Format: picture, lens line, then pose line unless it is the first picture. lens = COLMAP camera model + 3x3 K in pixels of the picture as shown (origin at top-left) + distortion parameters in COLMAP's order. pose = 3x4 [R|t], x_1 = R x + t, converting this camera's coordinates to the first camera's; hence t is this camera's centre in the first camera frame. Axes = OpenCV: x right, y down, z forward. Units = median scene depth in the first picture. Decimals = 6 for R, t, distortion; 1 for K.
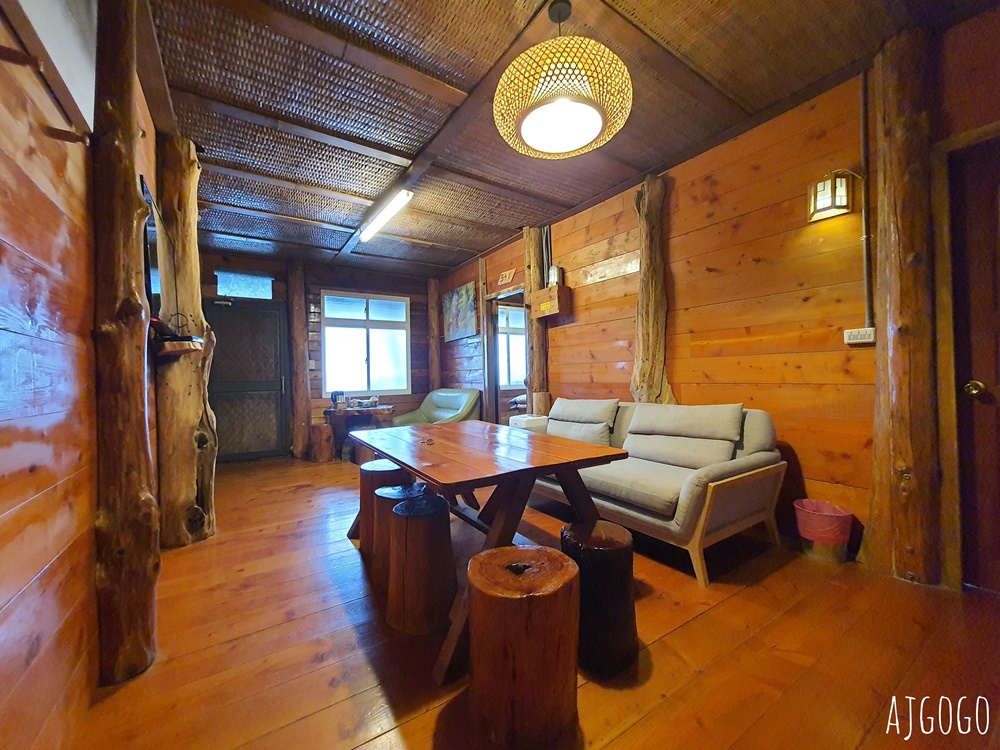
lens RADIAL K [[387.2, 0, 498.0], [0, 387.2, 372.9], [0, 0, 1]] dist [0.004649, -0.001252]
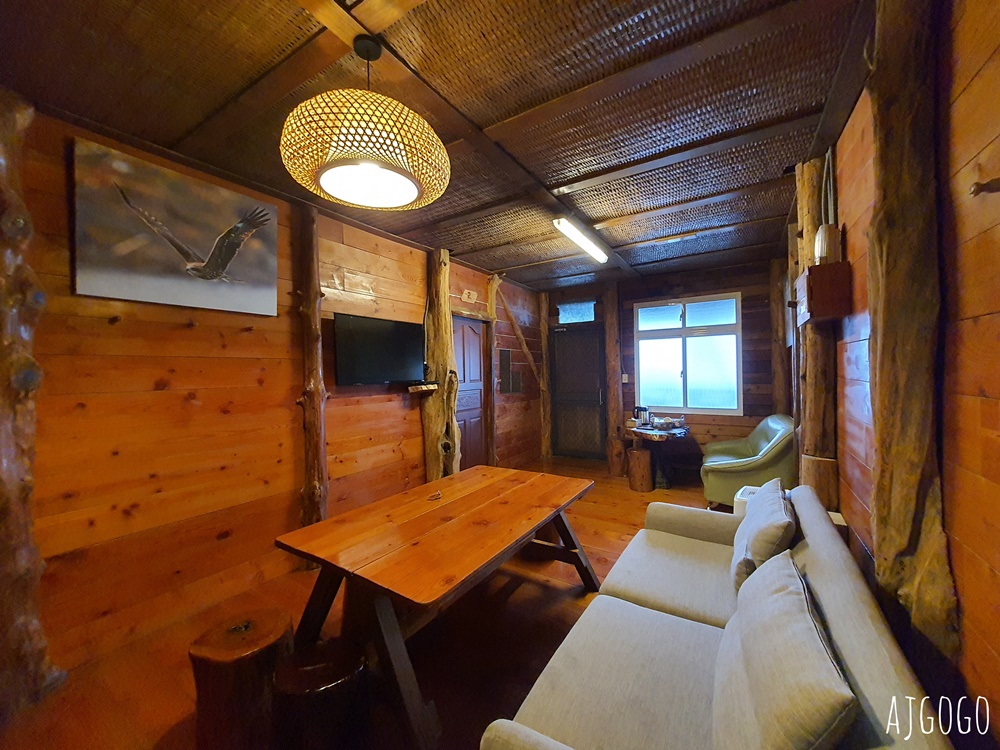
lens RADIAL K [[387.2, 0, 501.6], [0, 387.2, 373.3], [0, 0, 1]] dist [0.004649, -0.001252]
pose [[0.411015, 0.019606, -0.911418, 0.505117], [0.019172, 0.999362, 0.030144, -0.112592], [0.911427, -0.029863, 0.410377, 0.423647]]
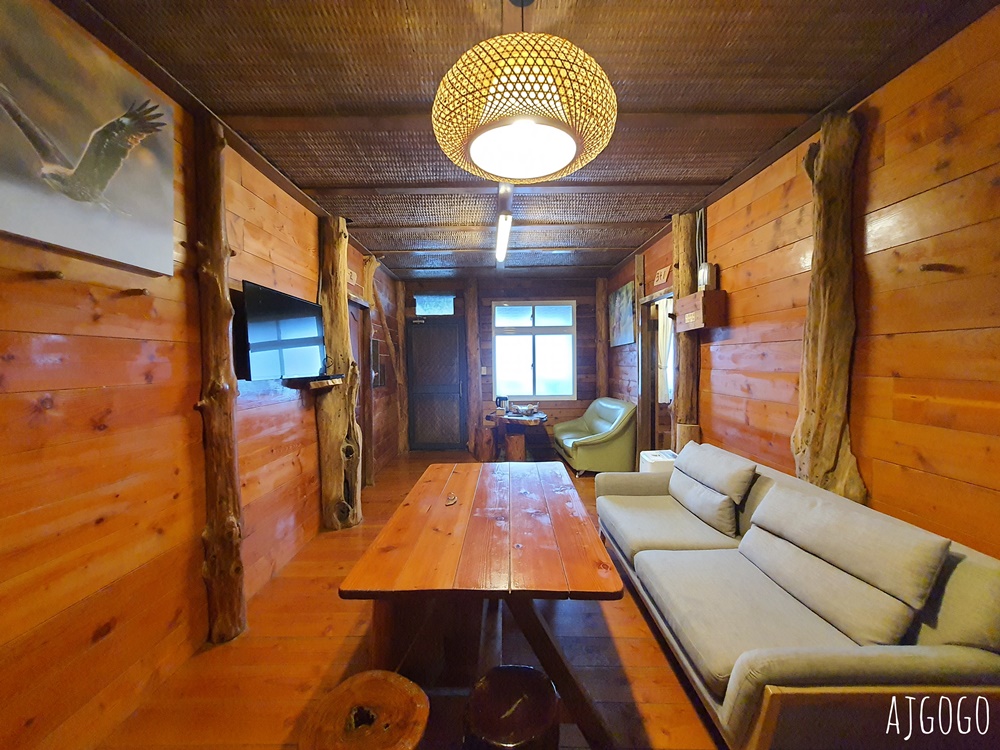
lens RADIAL K [[387.2, 0, 500.5], [0, 387.2, 373.3], [0, 0, 1]] dist [0.004649, -0.001252]
pose [[0.835333, 0.029998, -0.548925, 0.261931], [-0.001383, 0.998622, 0.052468, -0.112529], [0.549742, -0.043069, 0.834223, 0.152988]]
